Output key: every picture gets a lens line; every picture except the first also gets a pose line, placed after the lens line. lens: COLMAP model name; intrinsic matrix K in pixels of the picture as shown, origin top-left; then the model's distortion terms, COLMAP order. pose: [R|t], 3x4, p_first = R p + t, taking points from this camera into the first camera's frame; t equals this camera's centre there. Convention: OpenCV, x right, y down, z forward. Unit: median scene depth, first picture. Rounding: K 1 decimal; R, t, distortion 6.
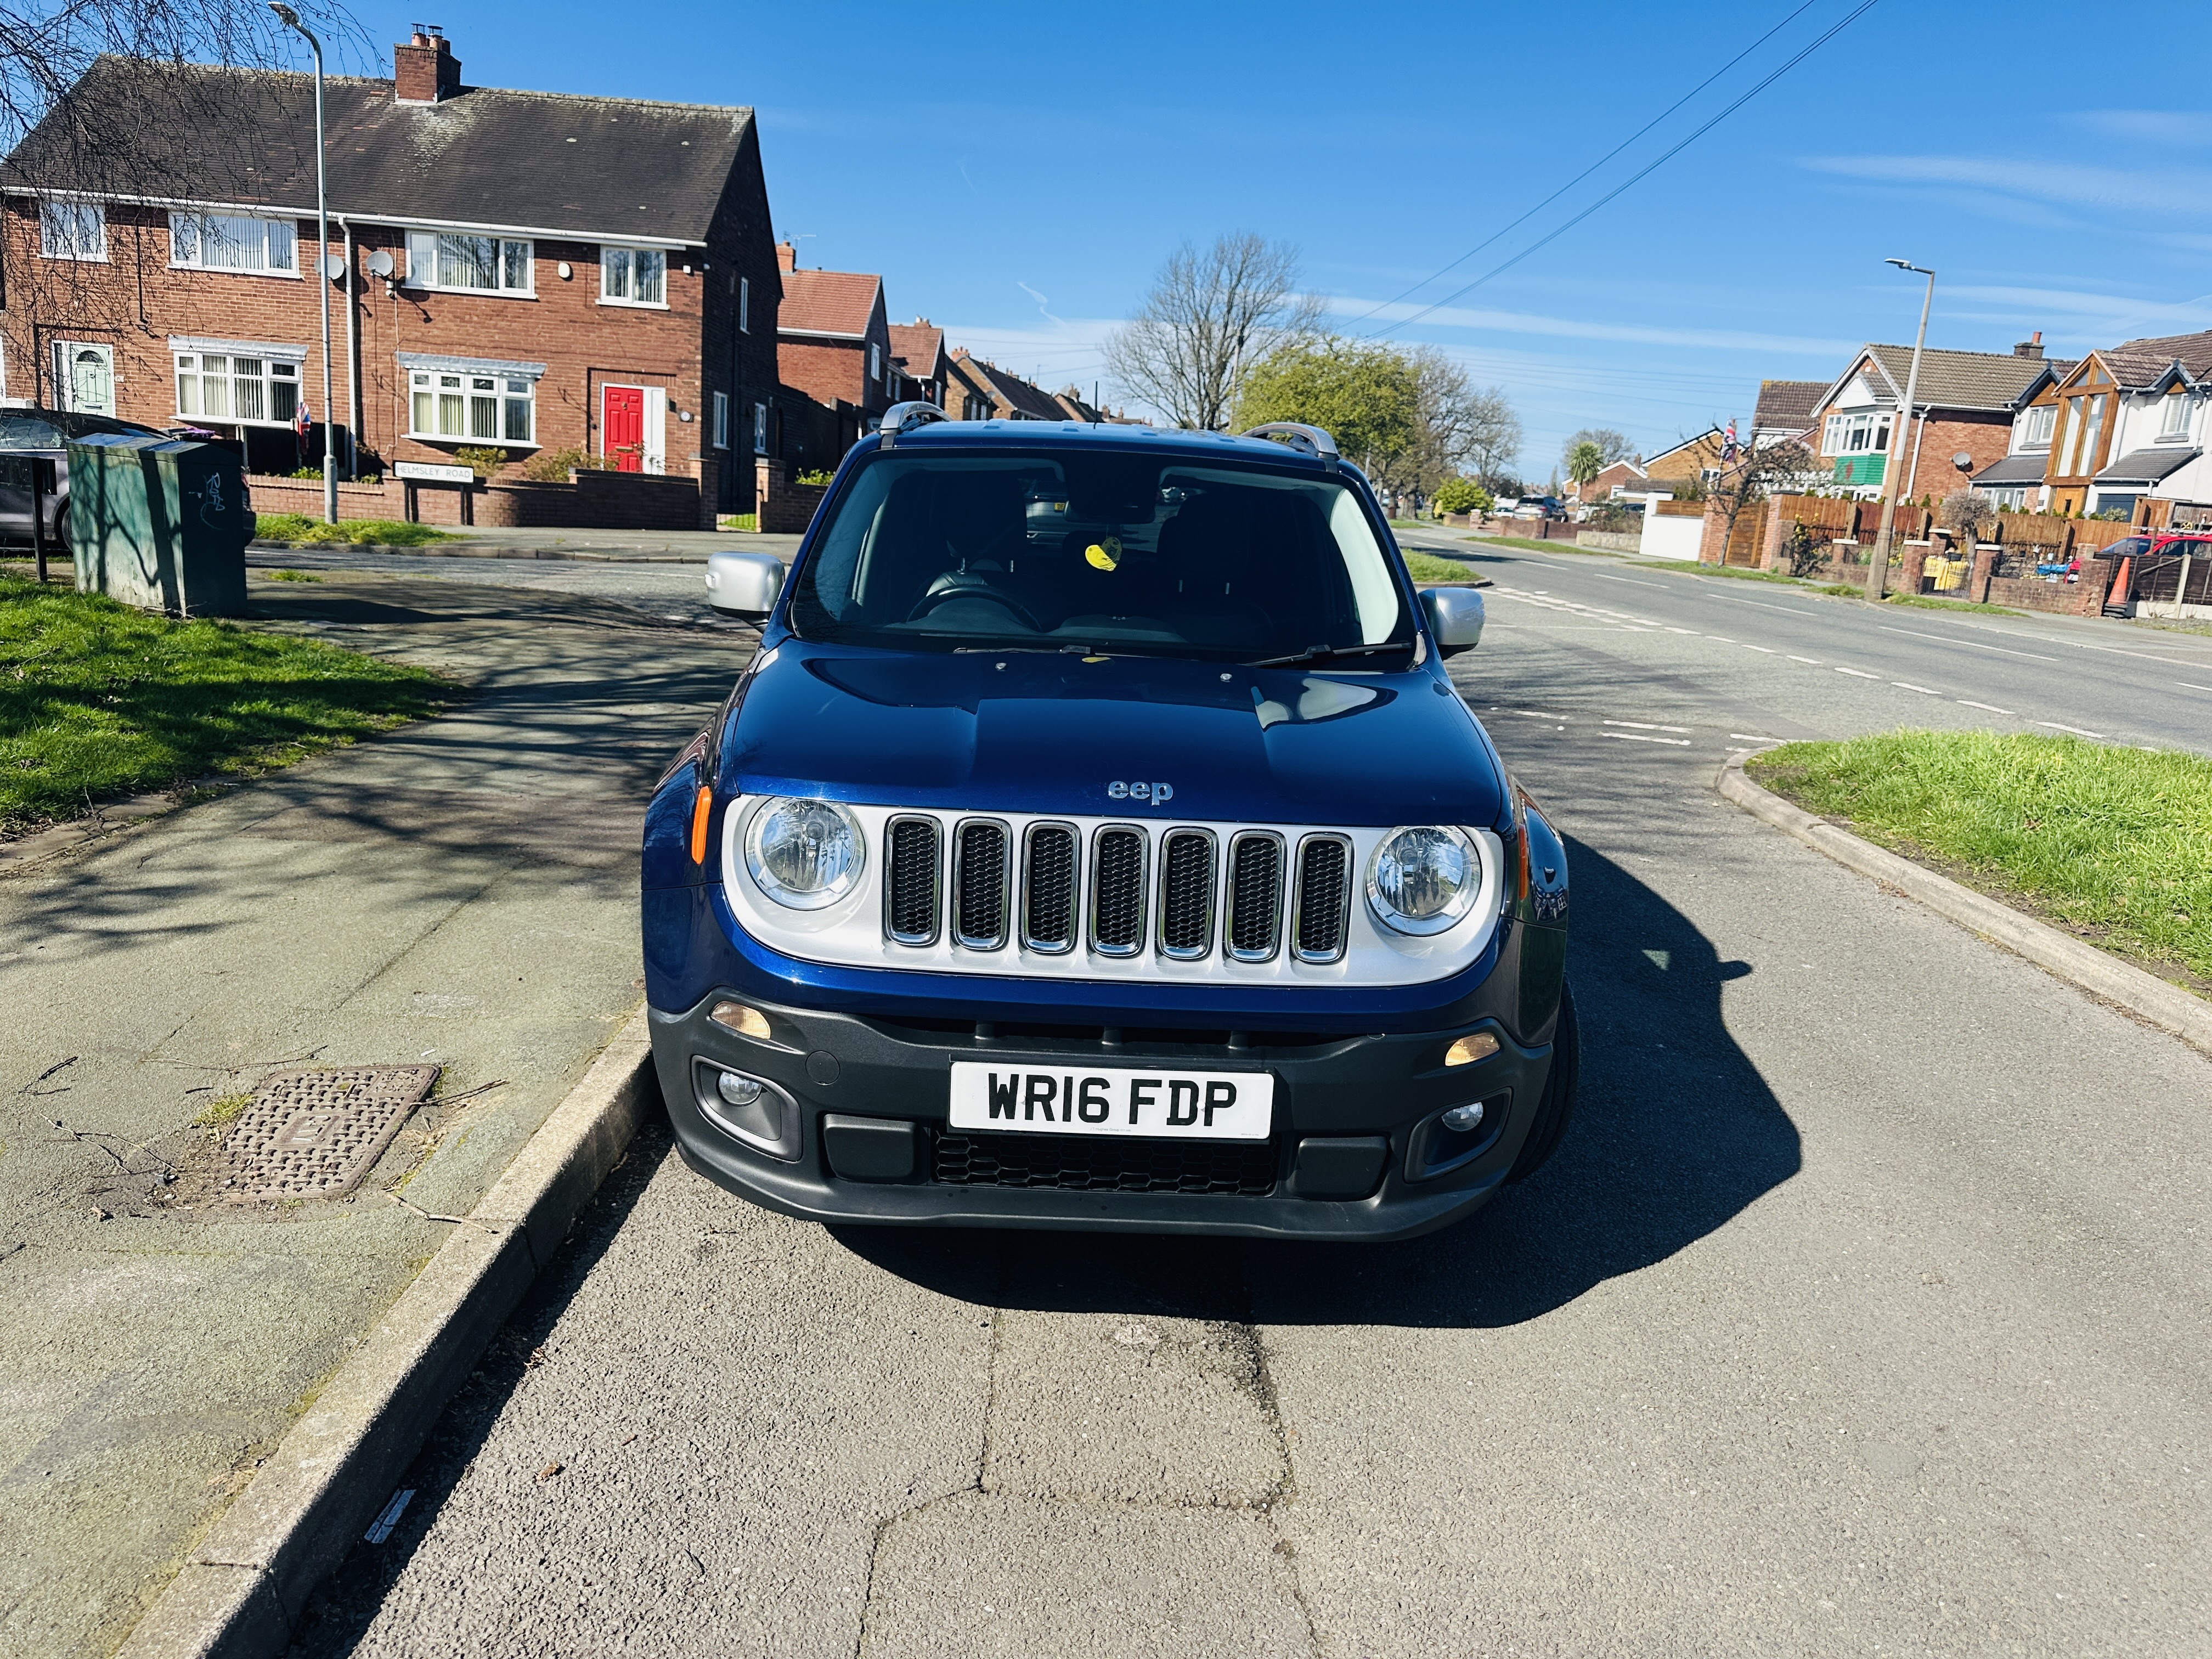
lens RADIAL K [[1563.6, 0, 1097.8], [0, 1563.6, 823.1], [0, 0, 1]] dist [0.024425, -0.031347]
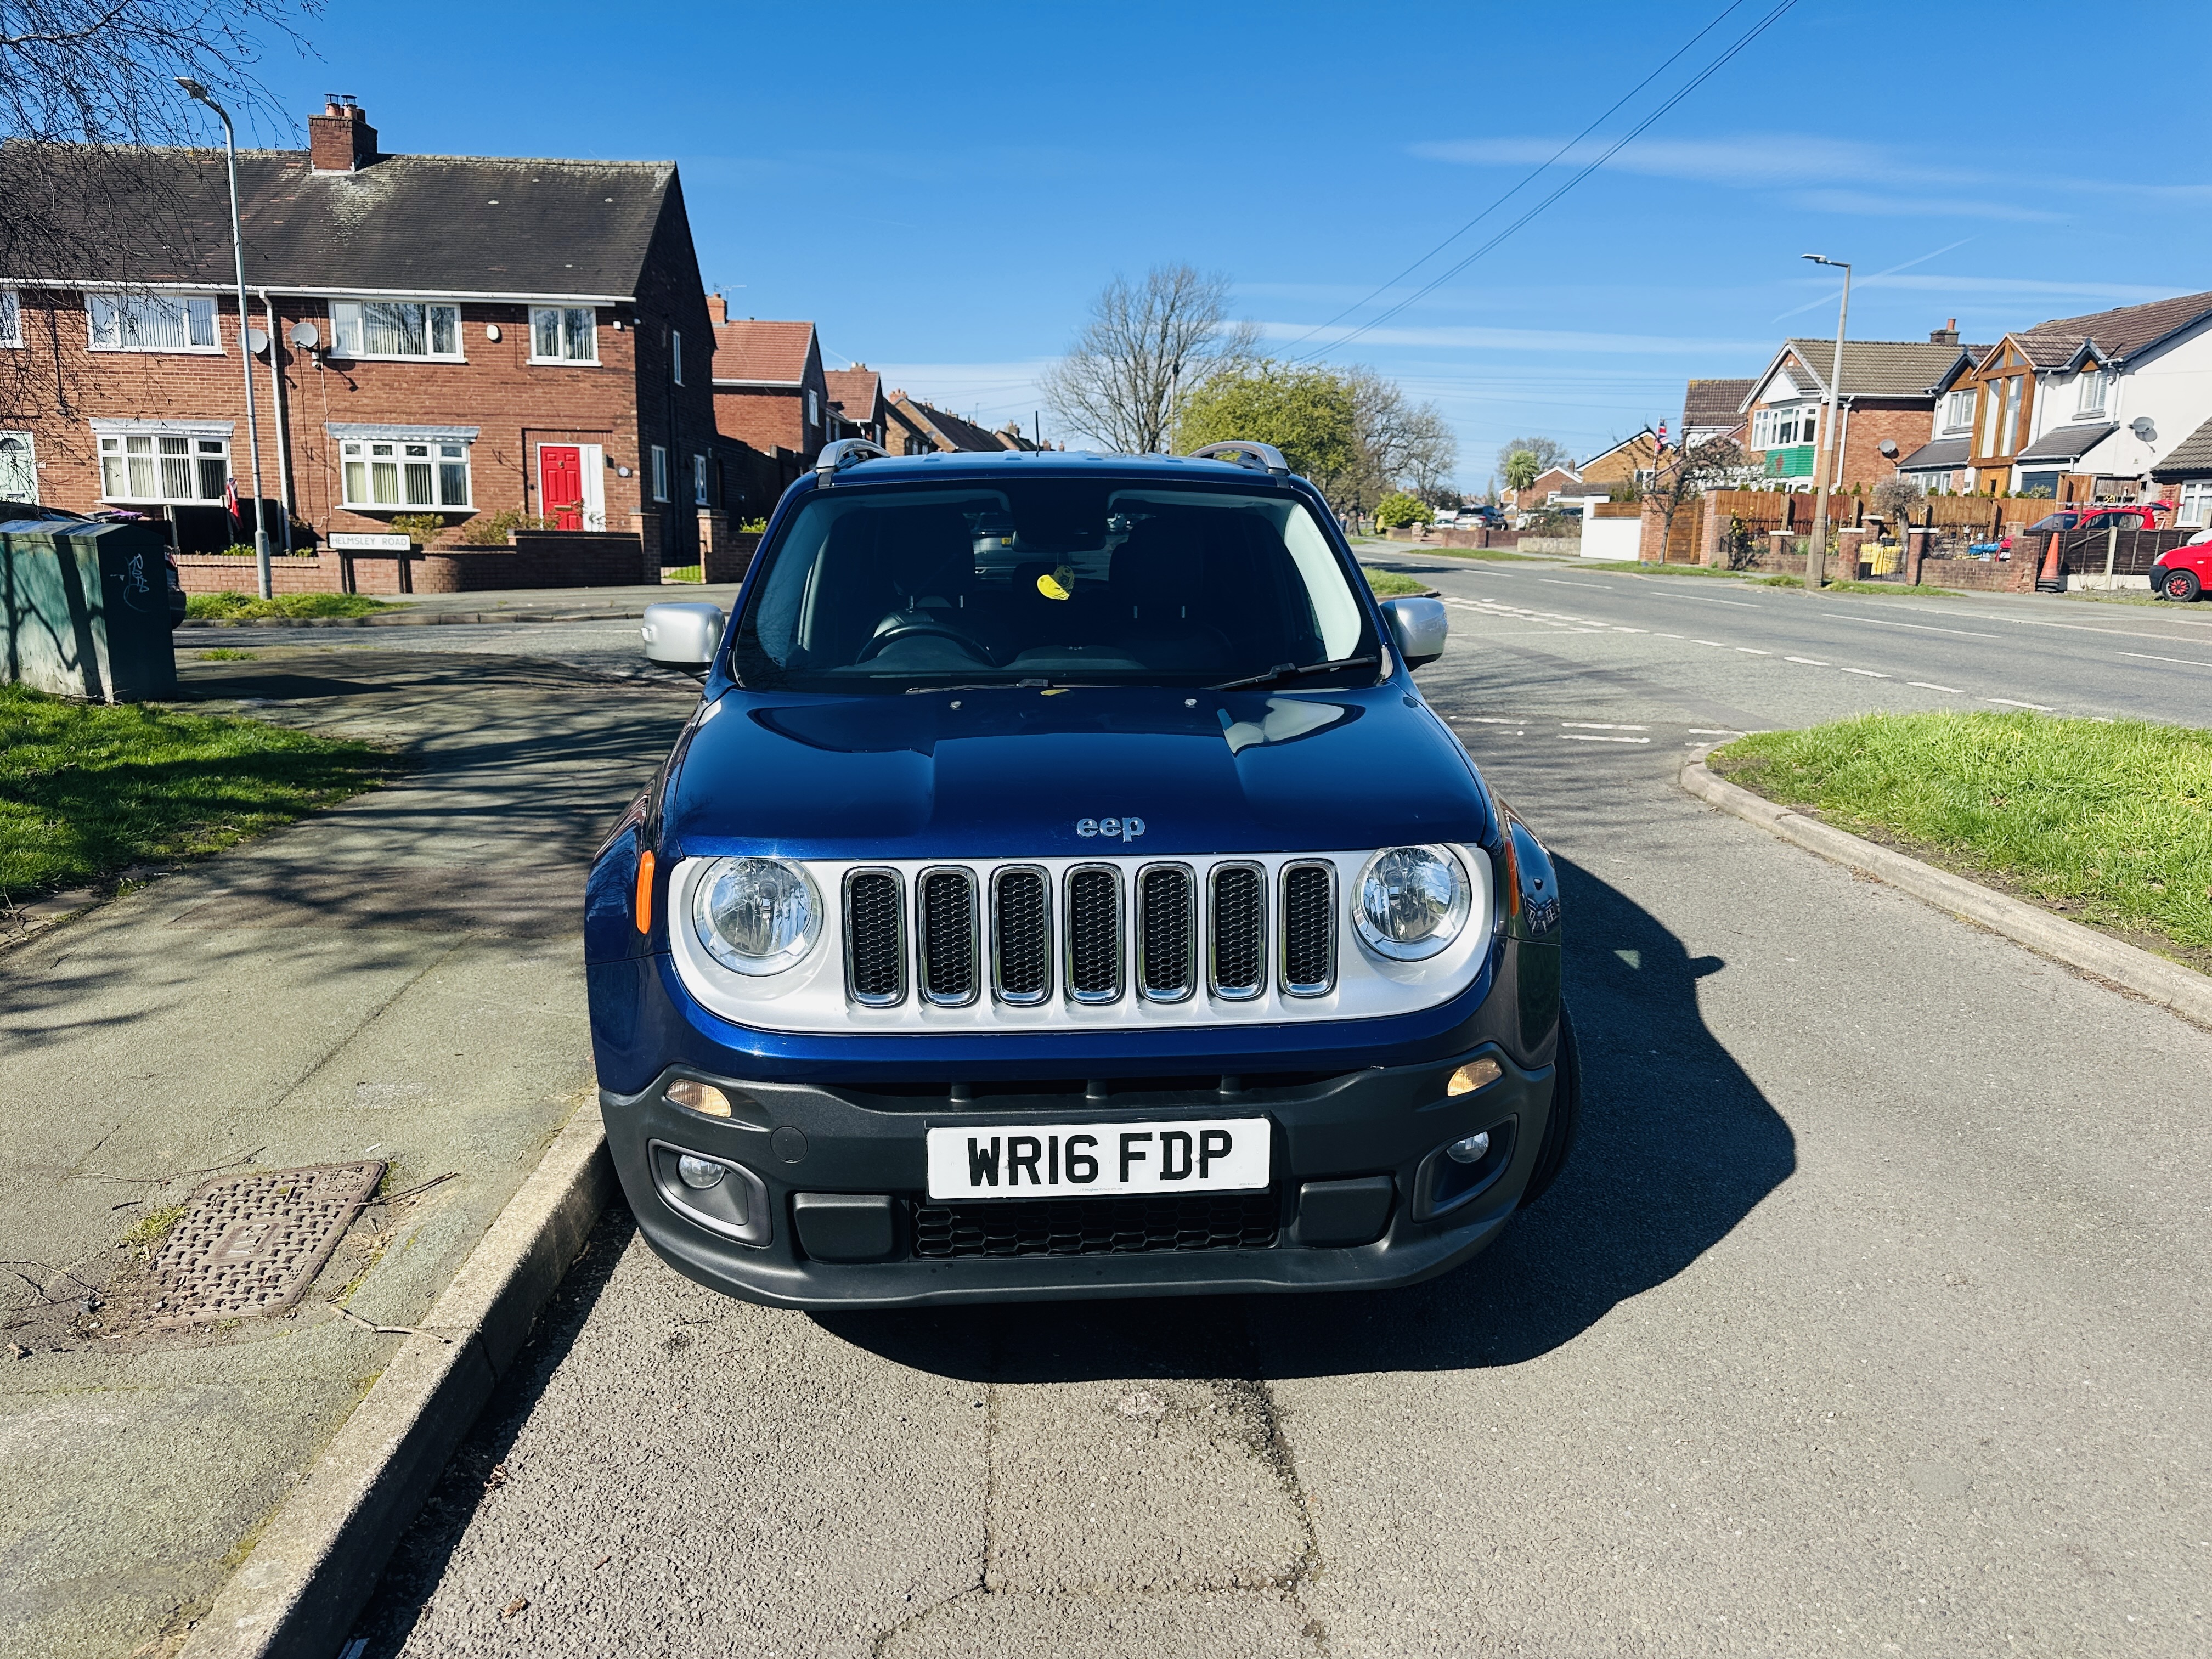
lens RADIAL K [[1563.6, 0, 1110.2], [0, 1563.6, 815.7], [0, 0, 1]] dist [0.024425, -0.031347]
pose [[0.997664, -0.060768, 0.031209, -0.000813], [0.061497, 0.997843, -0.022958, -0.002534], [-0.029747, 0.024824, 0.999249, 0.022568]]
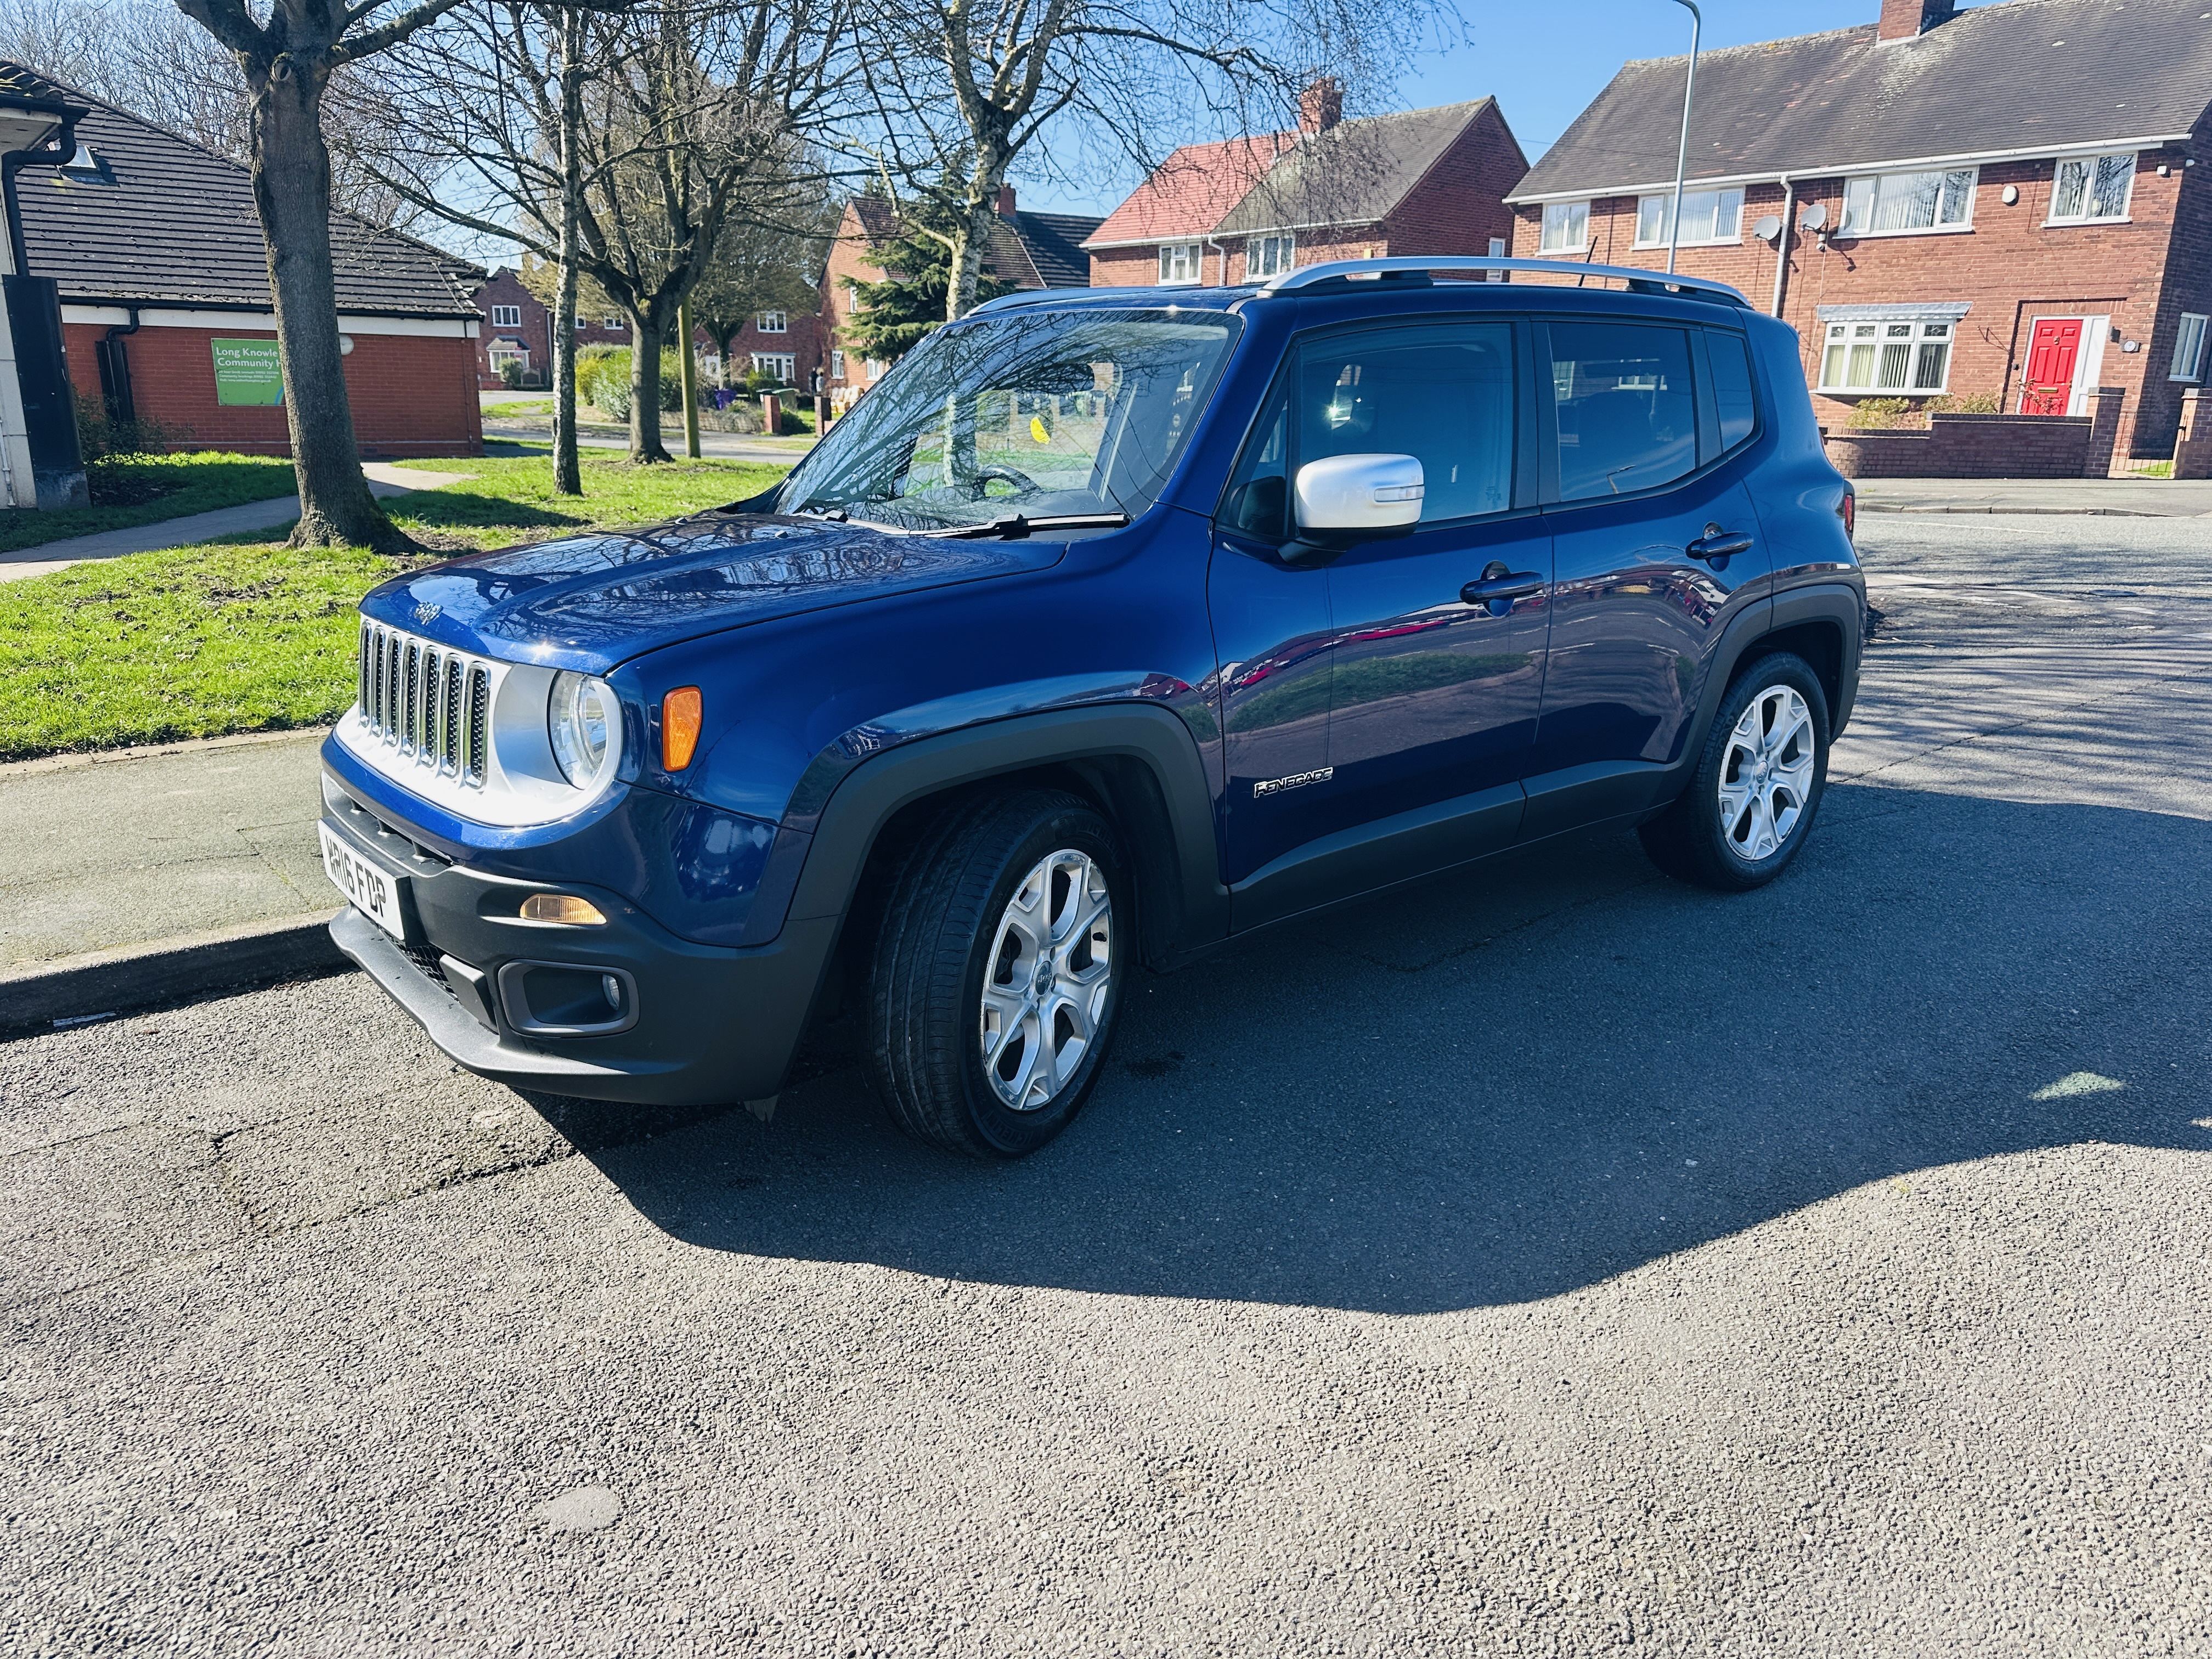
lens RADIAL K [[1563.6, 0, 1120.3], [0, 1563.6, 818.6], [0, 0, 1]] dist [0.024425, -0.031347]
pose [[0.609170, 0.149842, -0.778755, 0.515428], [-0.136777, 0.987123, 0.082942, -0.015218], [0.781155, 0.055990, 0.621821, 0.296119]]
